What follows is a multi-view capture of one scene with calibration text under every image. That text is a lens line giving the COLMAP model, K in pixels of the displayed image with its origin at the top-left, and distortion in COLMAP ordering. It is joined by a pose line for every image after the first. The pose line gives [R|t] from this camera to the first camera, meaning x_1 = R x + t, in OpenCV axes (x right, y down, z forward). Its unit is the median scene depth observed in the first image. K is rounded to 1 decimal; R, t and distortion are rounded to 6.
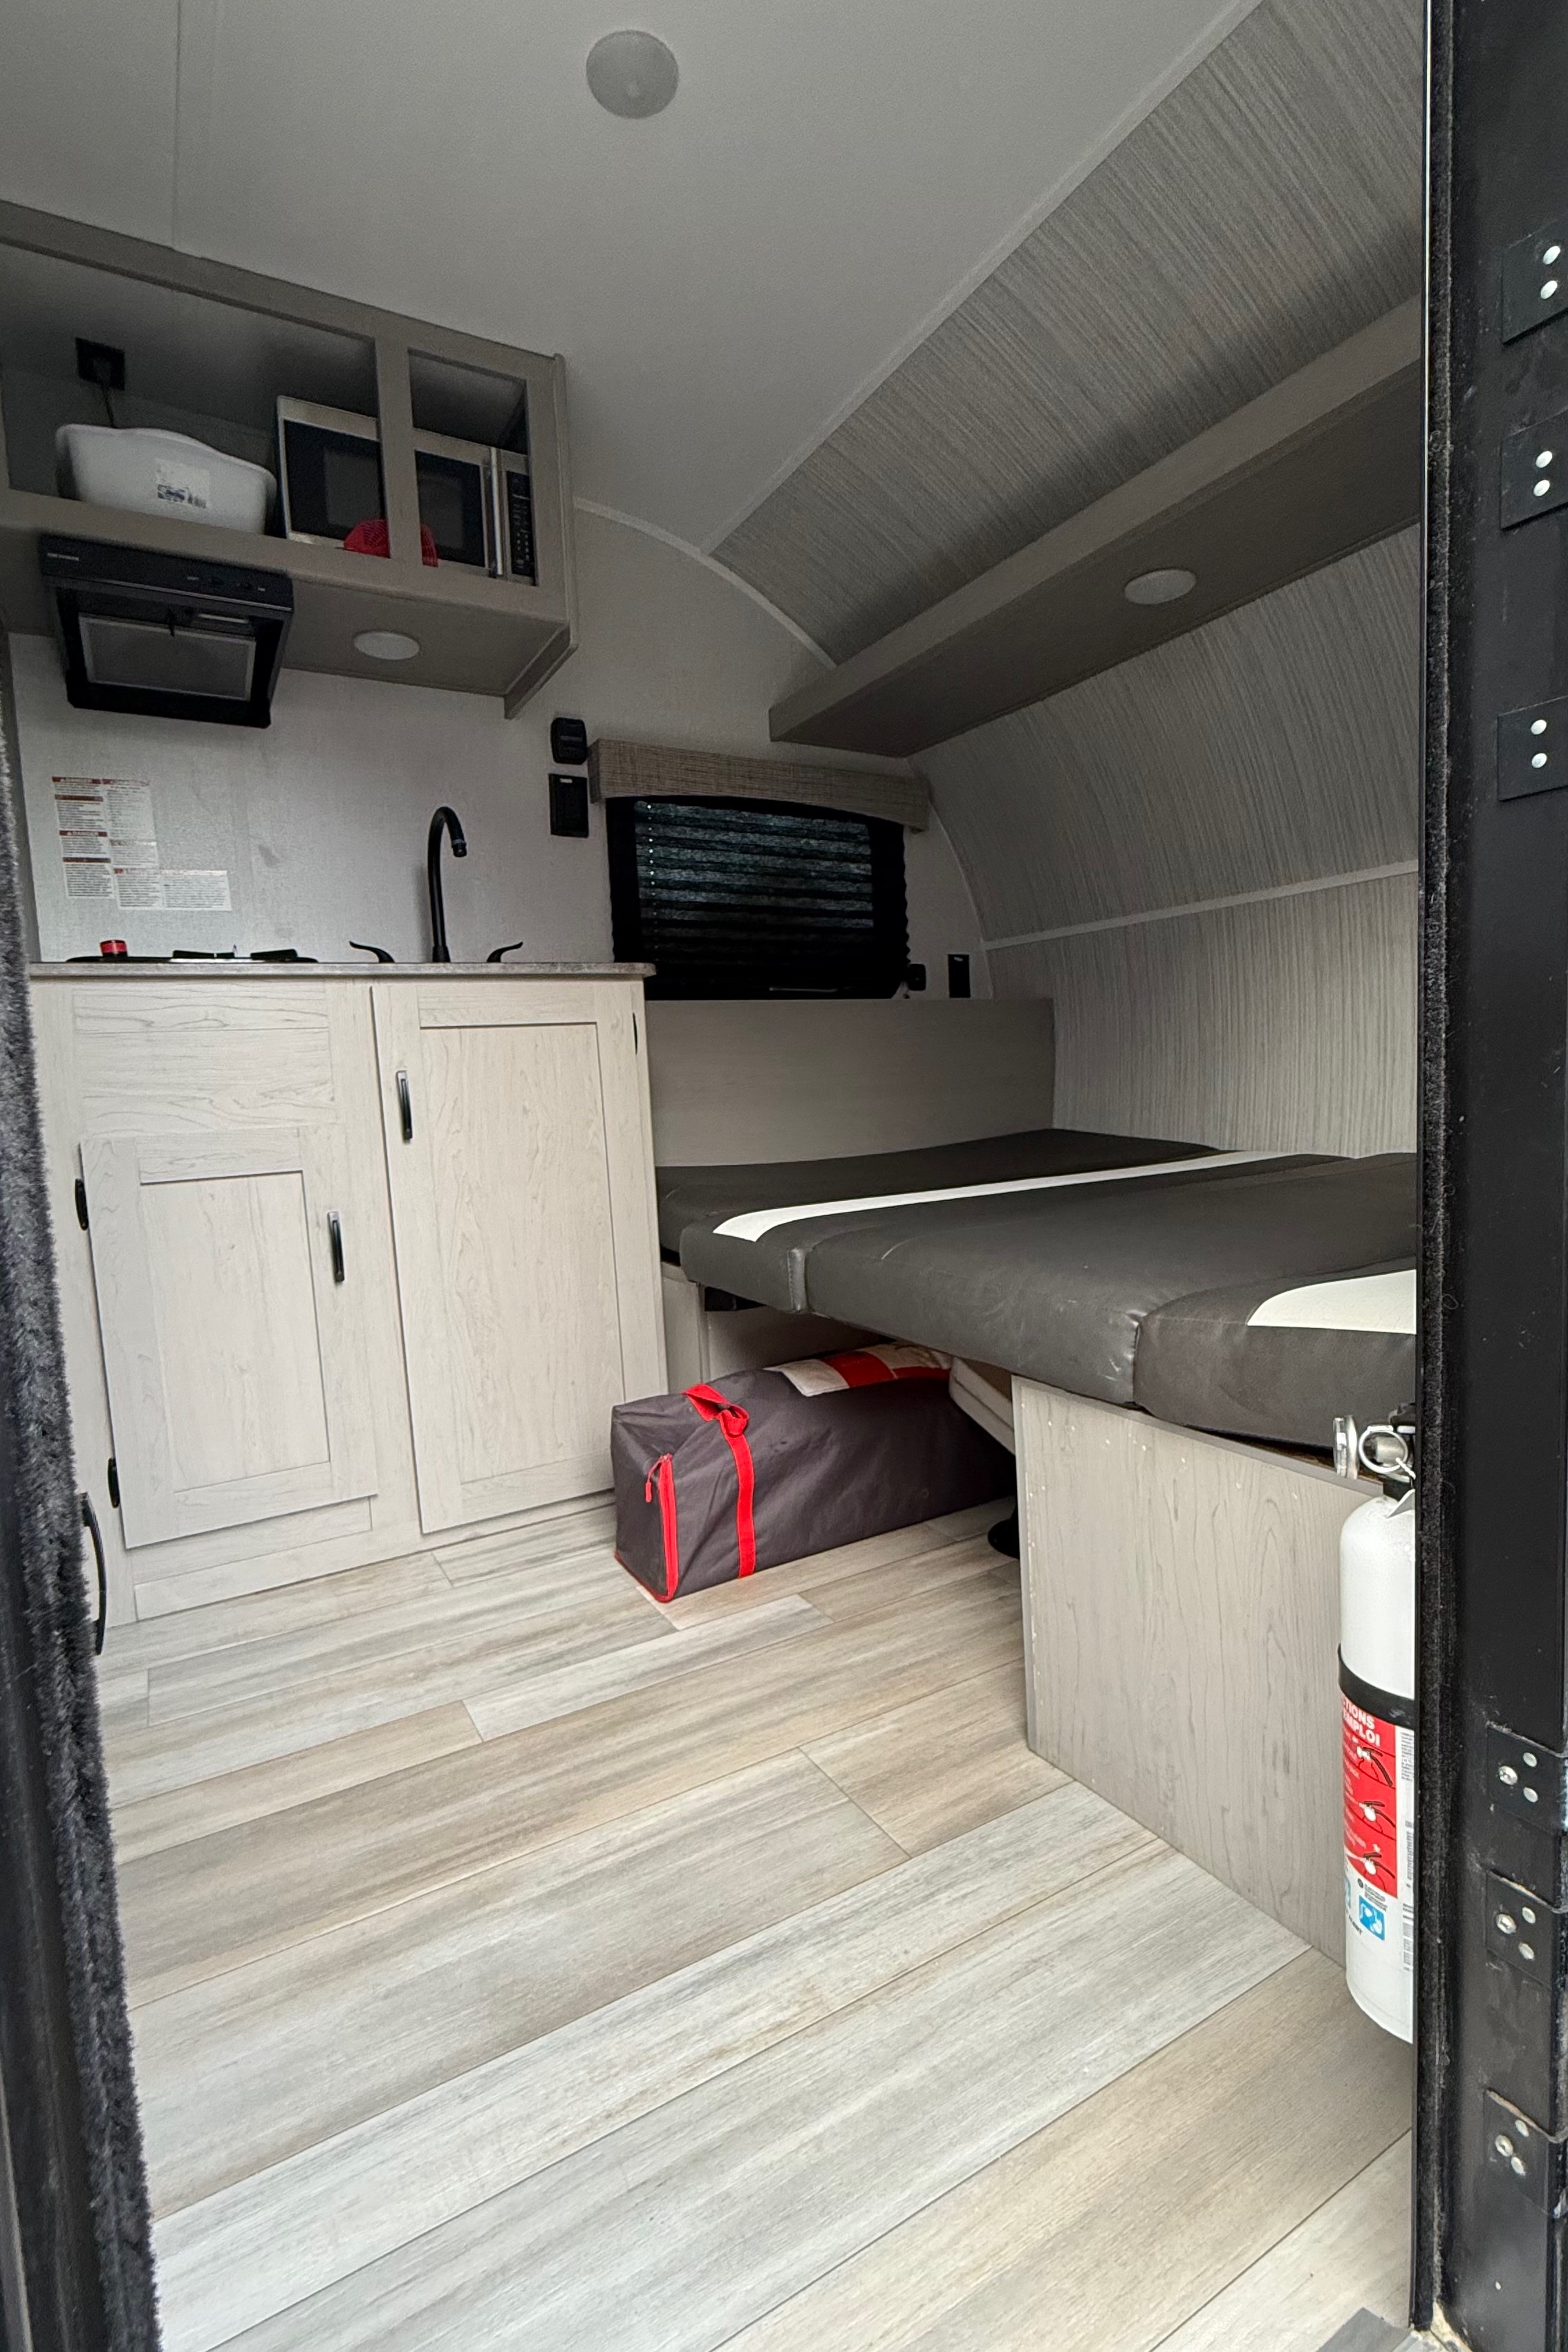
lens RADIAL K [[1107.8, 0, 781.1], [0, 1107.8, 1171.0], [0, 0, 1]] dist [-0.000099, 0.000210]
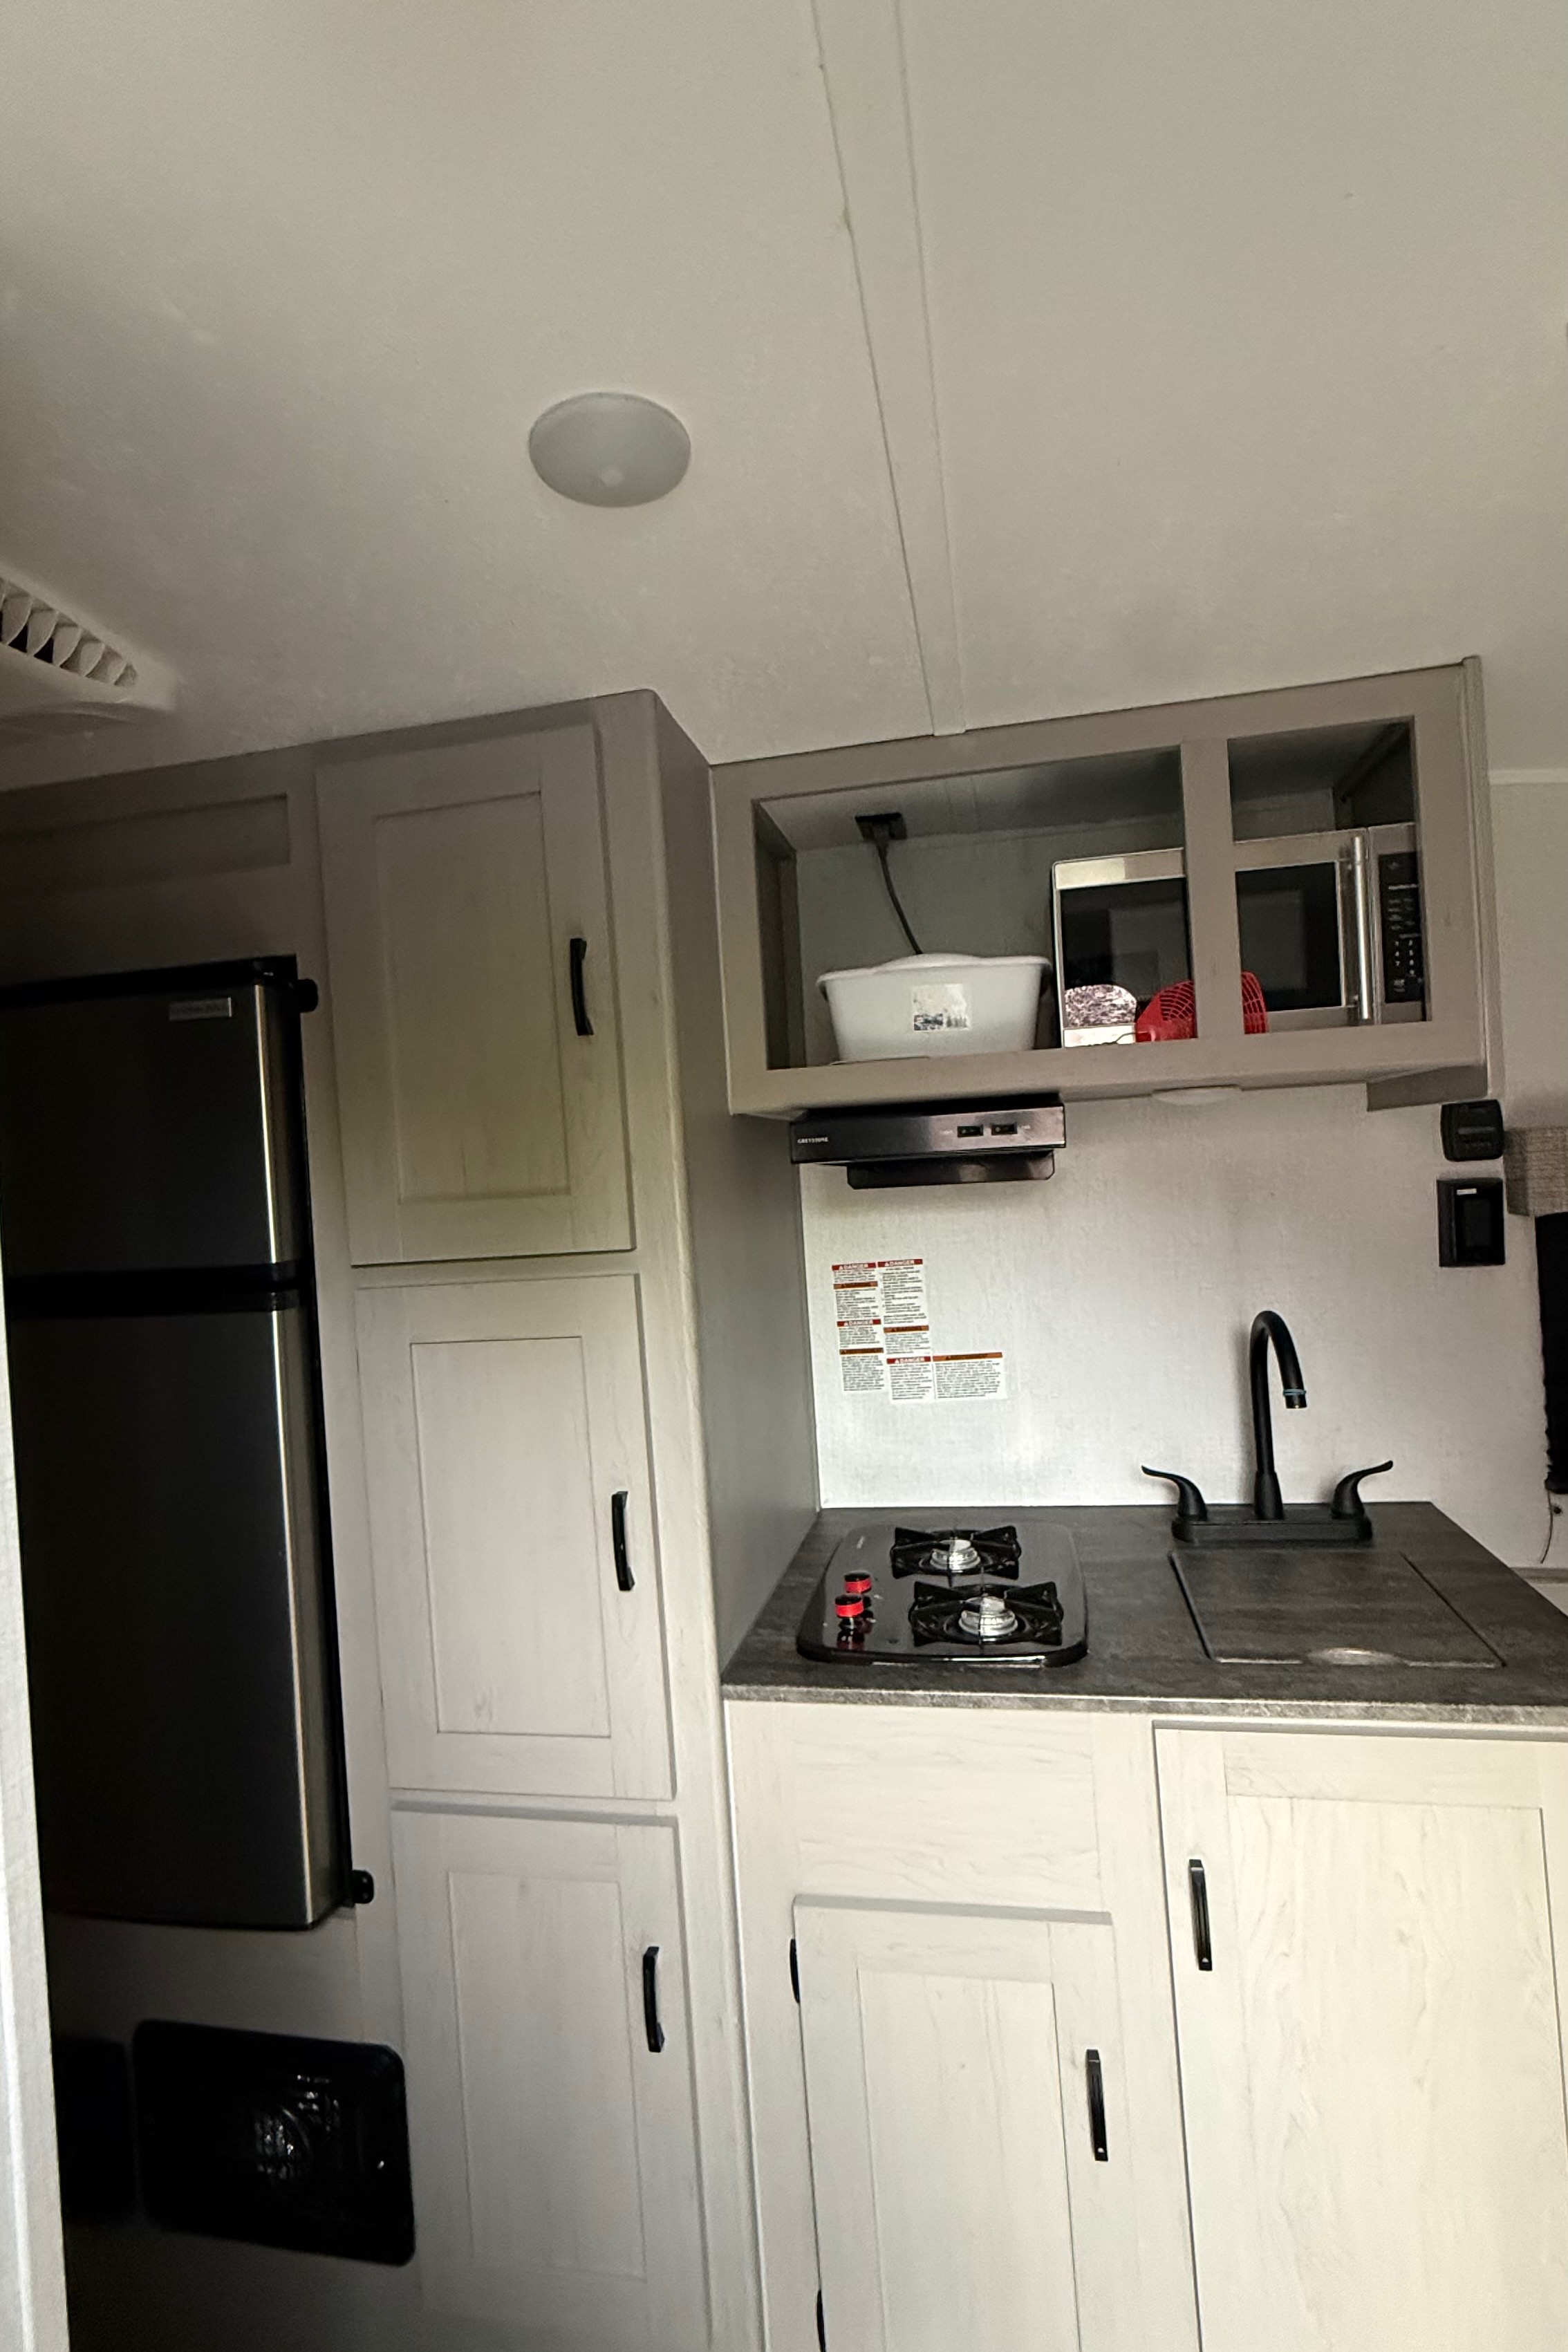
lens RADIAL K [[1113.3, 0, 784.0], [0, 1113.3, 1176.0], [0, 0, 1]] dist [-0.000568, -0.000574]
pose [[0.755128, 0.000850, -0.655577, -0.077003], [-0.026958, 0.999194, -0.029756, -0.394414], [0.655023, 0.040143, 0.754542, 0.263985]]
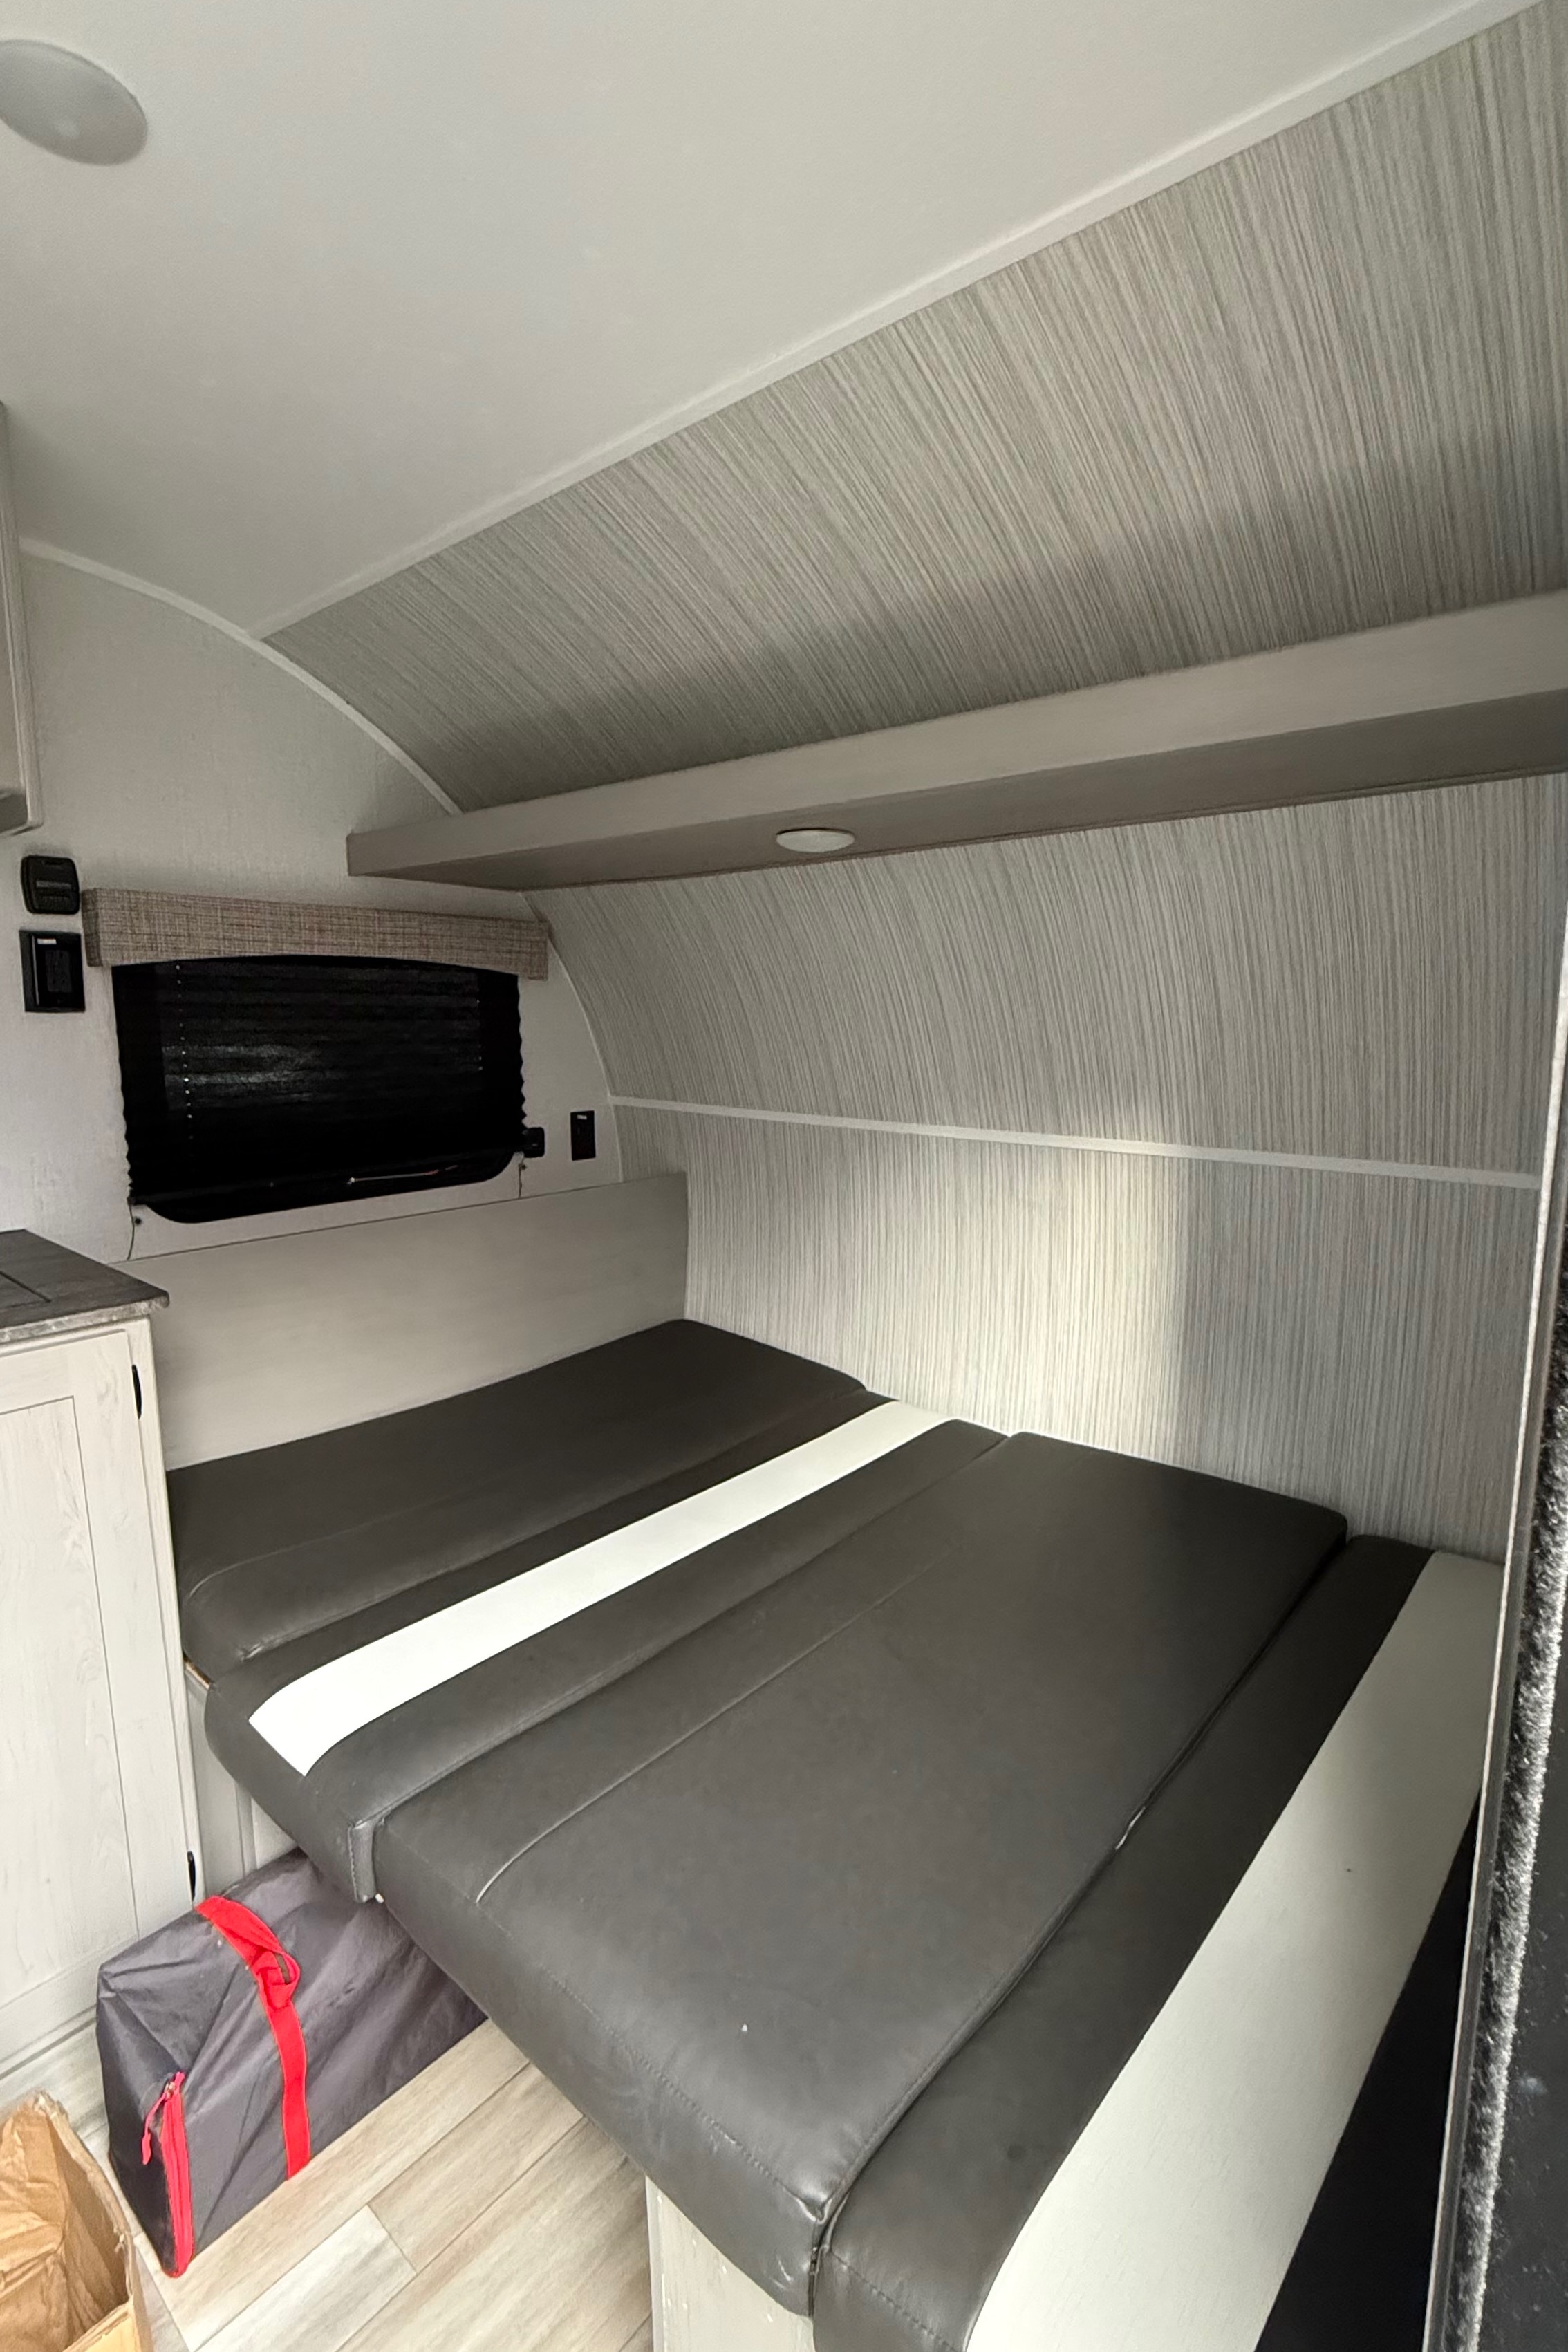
lens RADIAL K [[1107.8, 0, 781.1], [0, 1107.8, 1171.0], [0, 0, 1]] dist [-0.000099, 0.000210]
pose [[0.944391, -0.005761, 0.328773, 0.028176], [-0.012530, 0.998490, 0.053489, -0.293019], [-0.328584, -0.054634, 0.942893, 0.164646]]
